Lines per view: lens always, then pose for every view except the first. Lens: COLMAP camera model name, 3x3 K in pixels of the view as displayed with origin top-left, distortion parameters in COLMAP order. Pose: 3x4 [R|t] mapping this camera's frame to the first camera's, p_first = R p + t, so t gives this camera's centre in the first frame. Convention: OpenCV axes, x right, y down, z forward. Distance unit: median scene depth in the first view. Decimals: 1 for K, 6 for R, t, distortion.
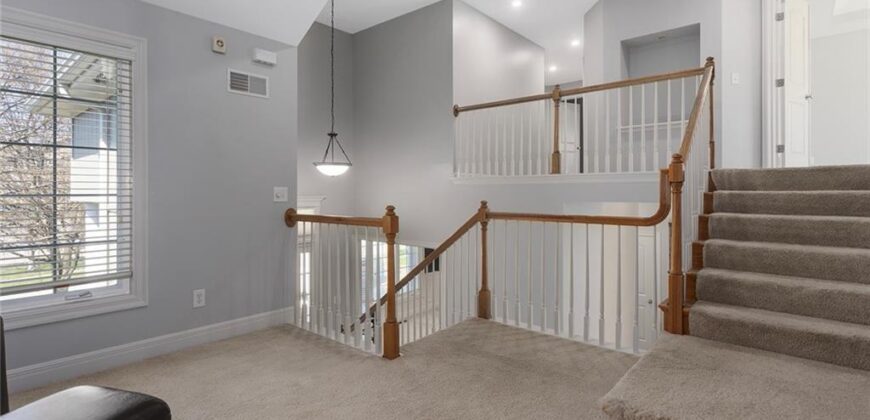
lens RADIAL K [[415.7, 0, 433.0], [0, 415.7, 198.4], [0, 0, 1]] dist [-0.018713, 0.015650]
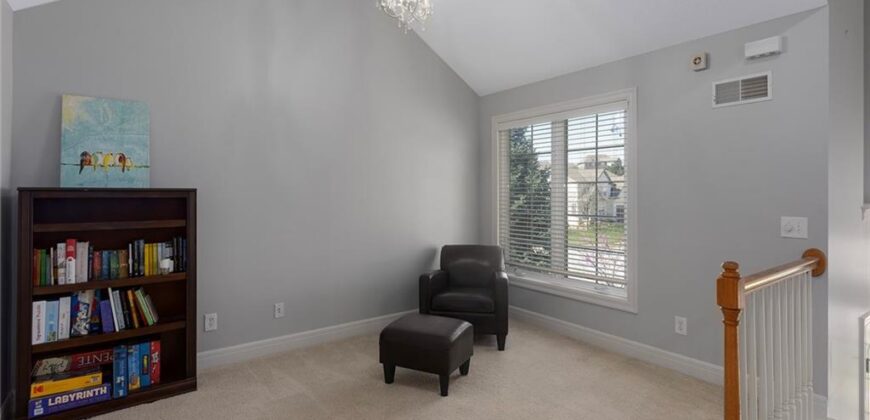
lens RADIAL K [[411.6, 0, 430.5], [0, 411.6, 193.6], [0, 0, 1]] dist [0.002950, 0.000263]
pose [[-0.232909, -0.000863, -0.972498, 0.486497], [-0.013735, 0.999903, 0.002402, -0.063091], [0.972401, 0.013917, -0.232899, 0.581508]]
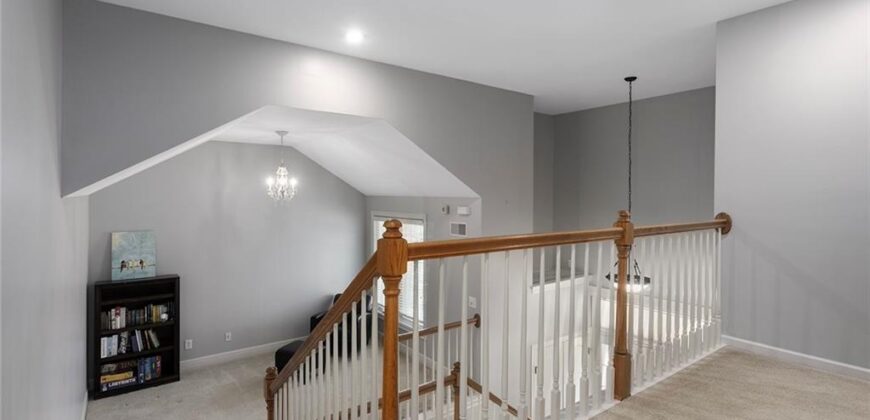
lens RADIAL K [[415.7, 0, 433.0], [0, 415.7, 198.4], [0, 0, 1]] dist [-0.018713, 0.015650]
pose [[-0.230725, 0.005874, -0.973001, 1.118304], [-0.018463, 0.999775, 0.010414, -0.401304], [0.972844, 0.020367, -0.230565, 1.246404]]
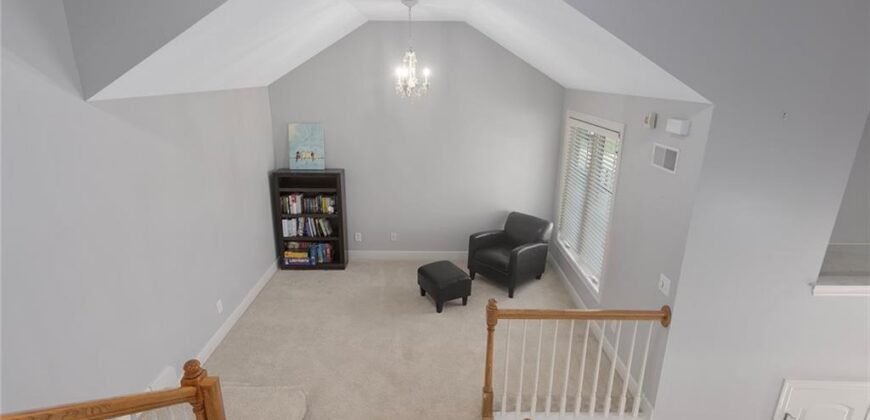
lens RADIAL K [[415.7, 0, 433.0], [0, 415.7, 198.4], [0, 0, 1]] dist [-0.018713, 0.015650]
pose [[-0.763453, 0.179401, -0.620447, 0.518110], [-0.016073, 0.955073, 0.295935, -0.443184], [0.645663, 0.235905, -0.726270, 1.325333]]
